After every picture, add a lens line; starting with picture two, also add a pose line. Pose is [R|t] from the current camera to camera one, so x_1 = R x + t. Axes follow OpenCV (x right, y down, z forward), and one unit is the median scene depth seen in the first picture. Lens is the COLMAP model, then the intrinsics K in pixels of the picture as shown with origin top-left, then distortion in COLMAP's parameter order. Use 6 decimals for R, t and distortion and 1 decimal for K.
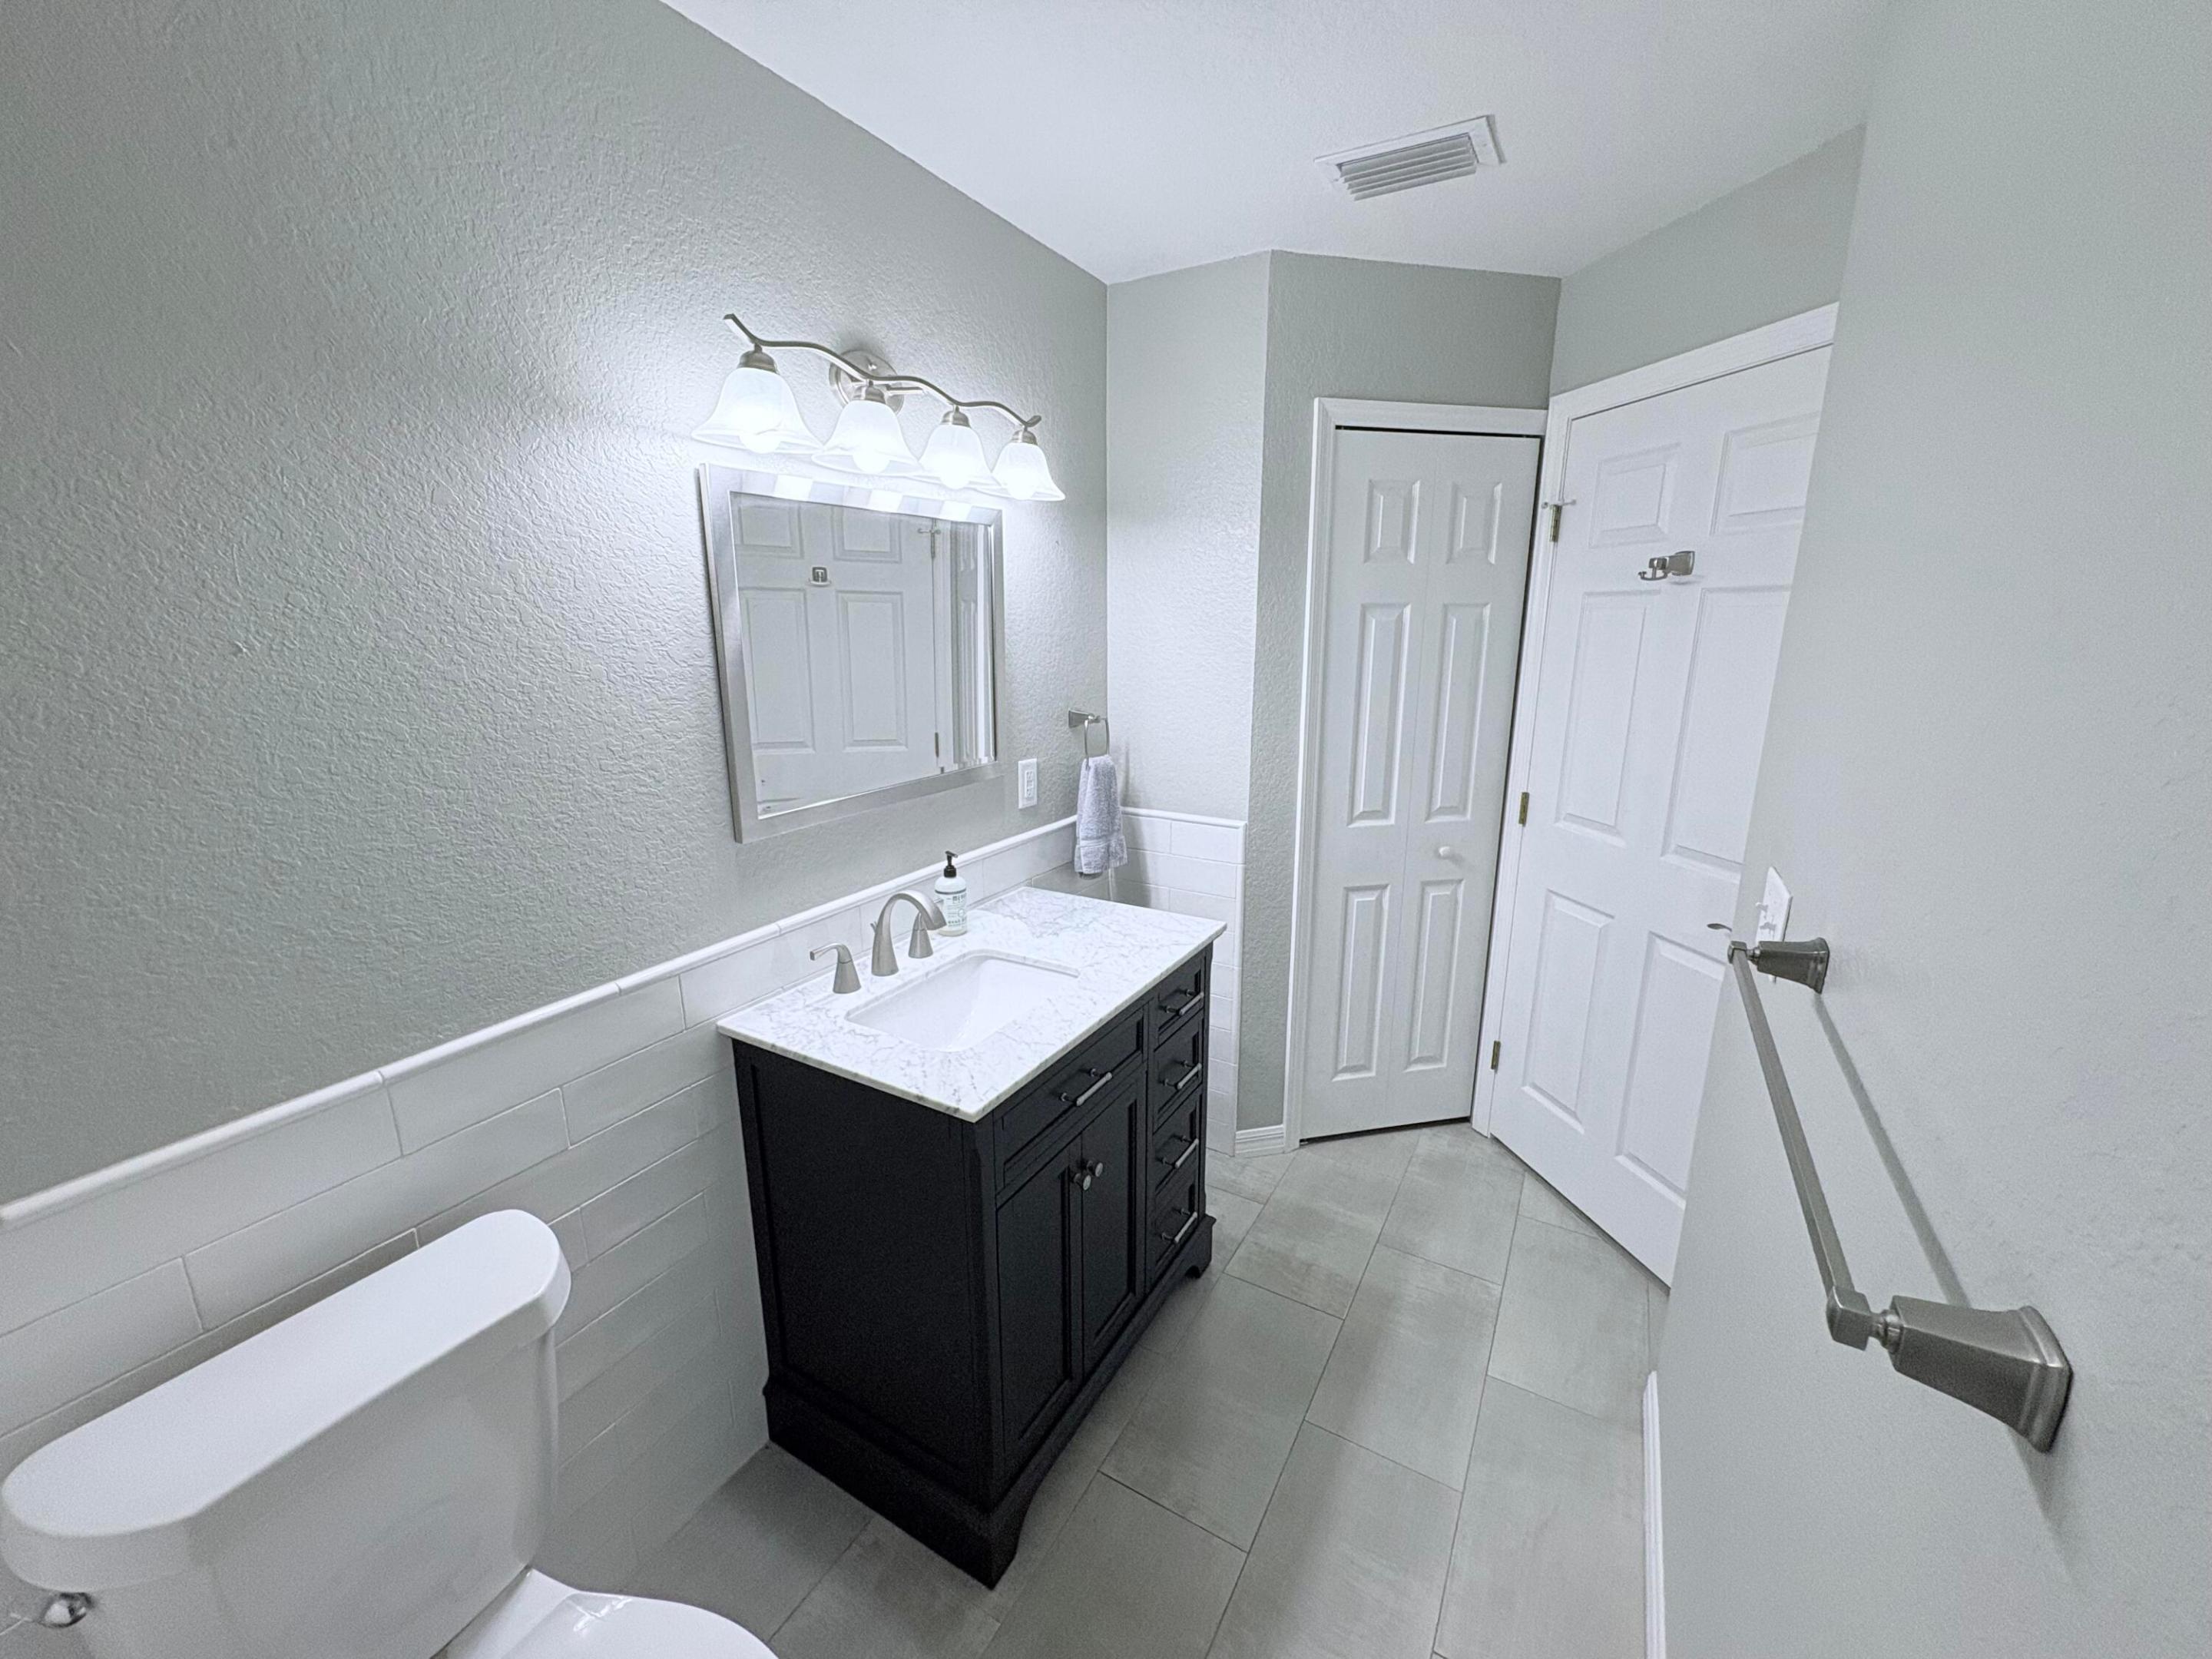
lens RADIAL K [[880.9, 0, 1106.0], [0, 880.9, 829.5], [0, 0, 1]] dist [-0.000540, 0.000555]
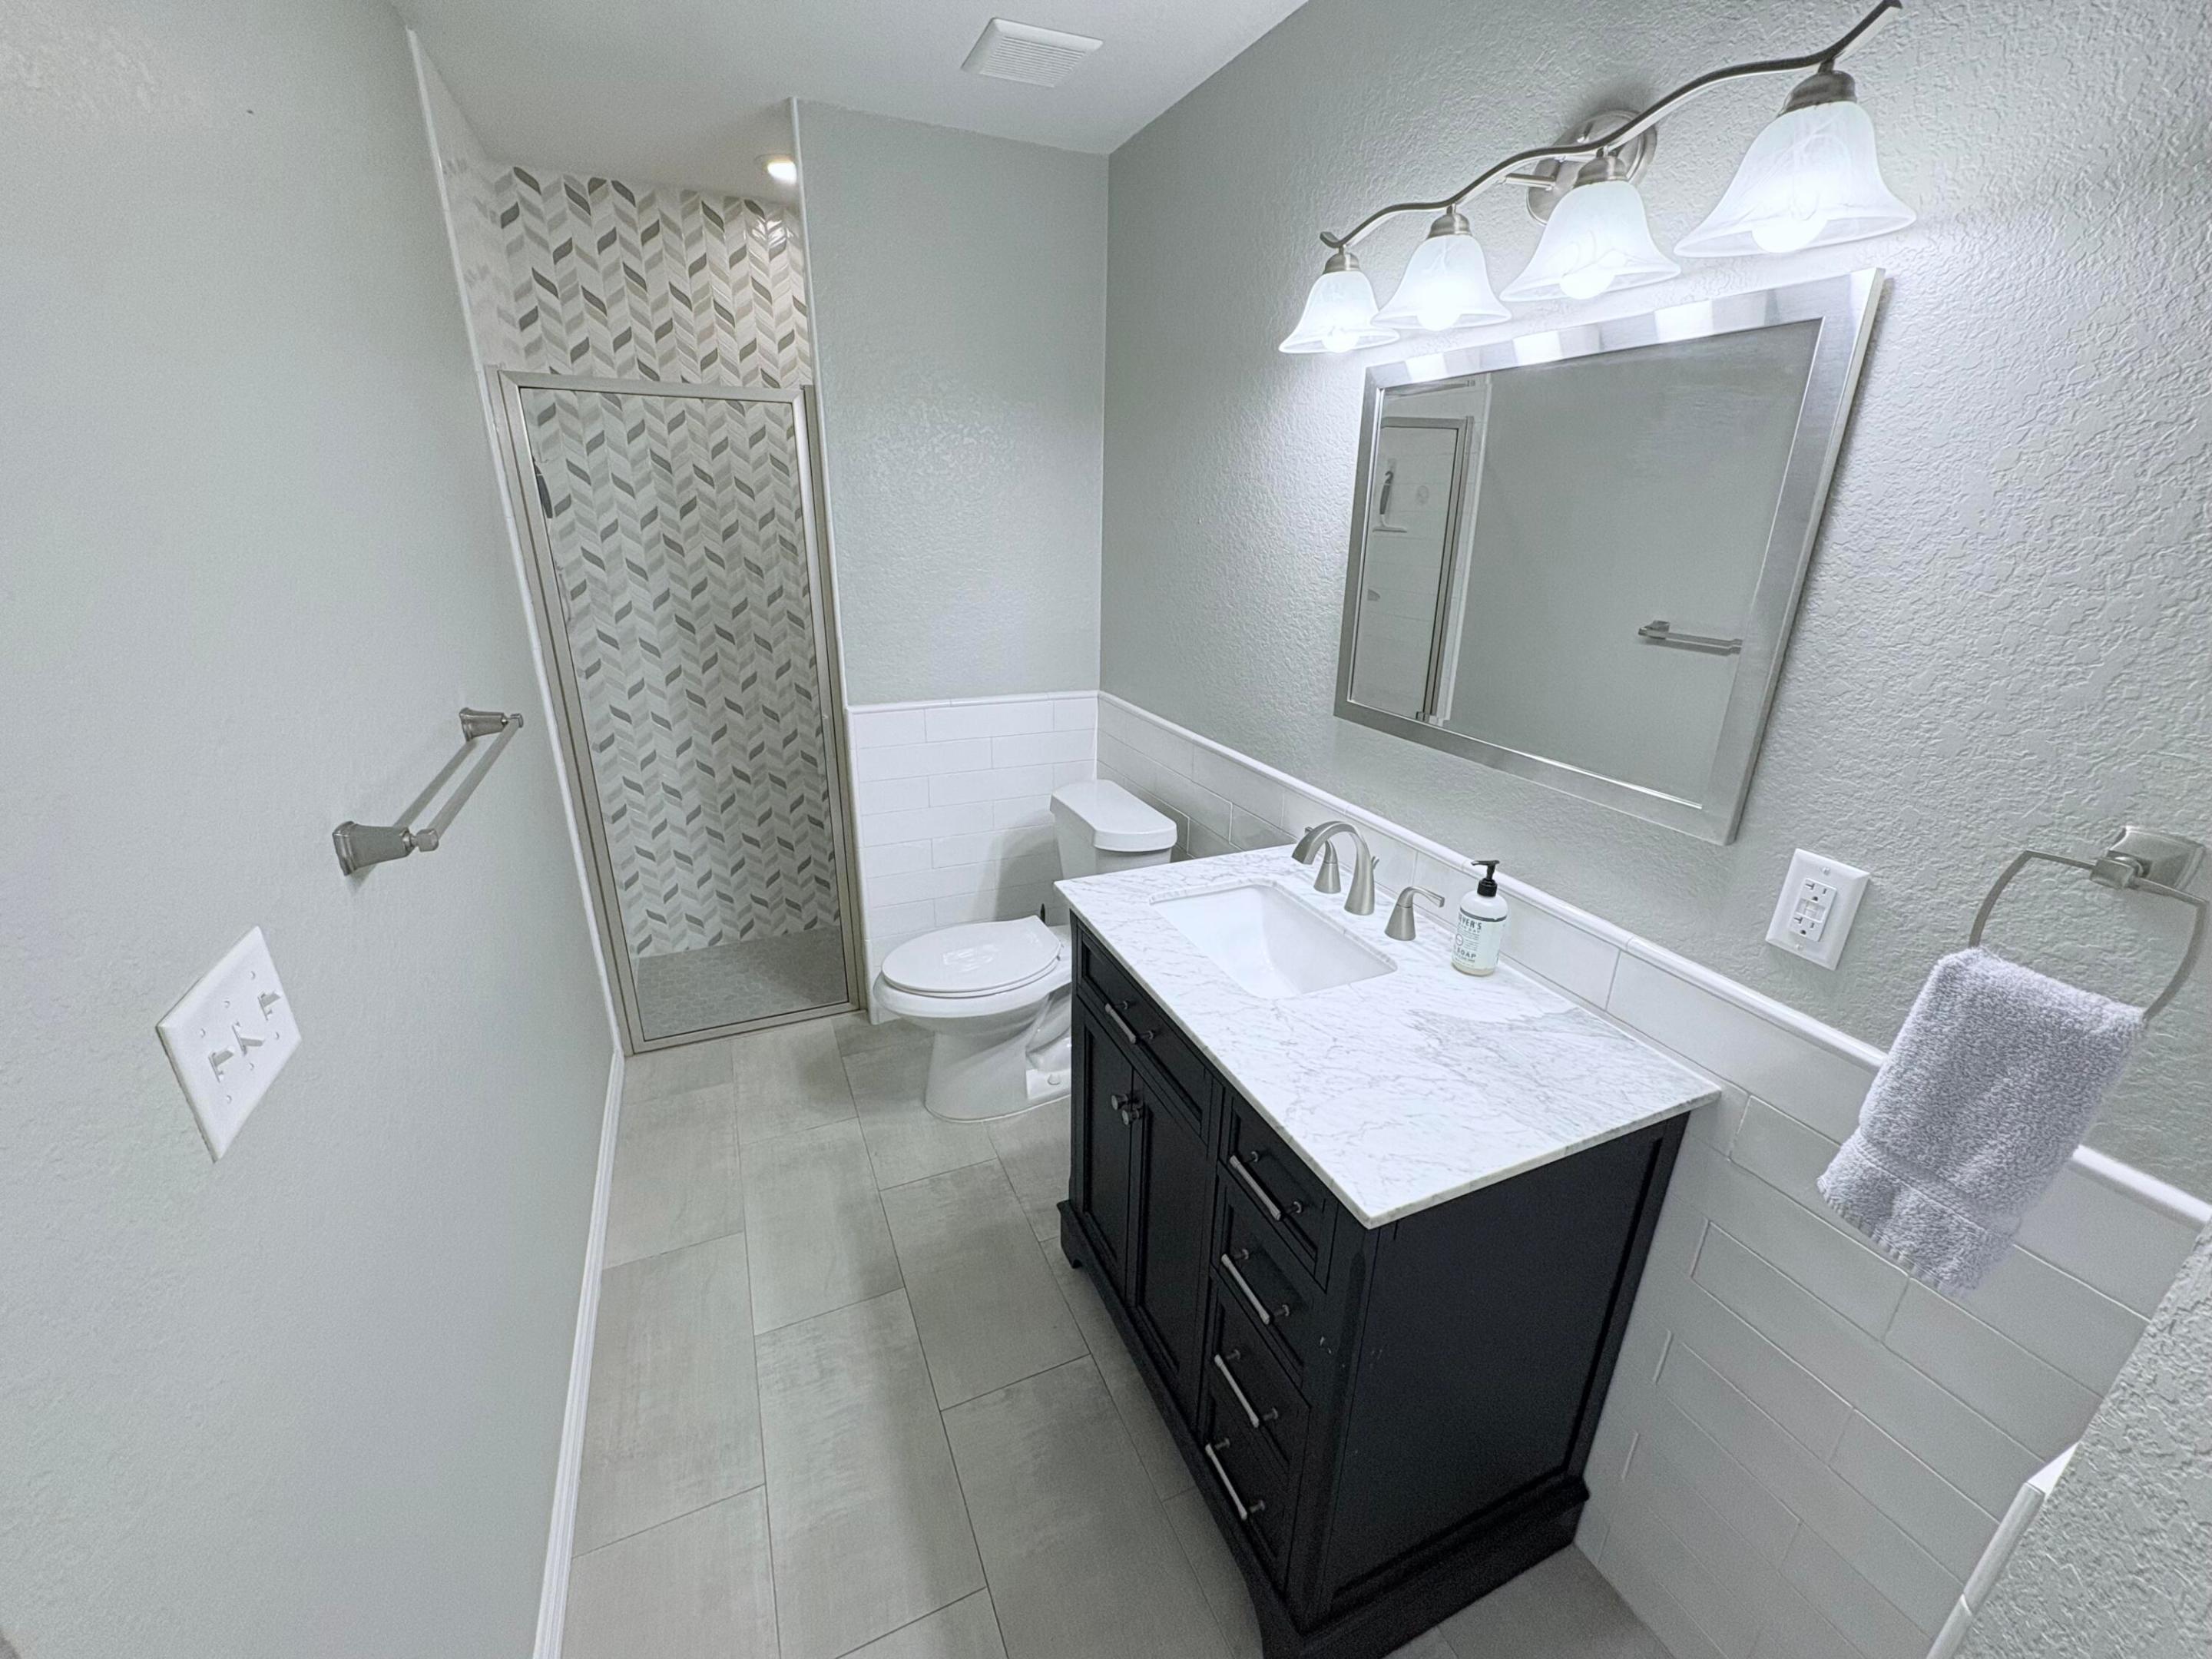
lens RADIAL K [[880.9, 0, 1106.0], [0, 880.9, 829.5], [0, 0, 1]] dist [-0.000540, 0.000555]
pose [[-0.589437, 0.276878, -0.758882, 0.533101], [-0.199398, 0.860490, 0.468826, -0.265320], [0.782818, 0.427663, -0.451996, 1.073726]]
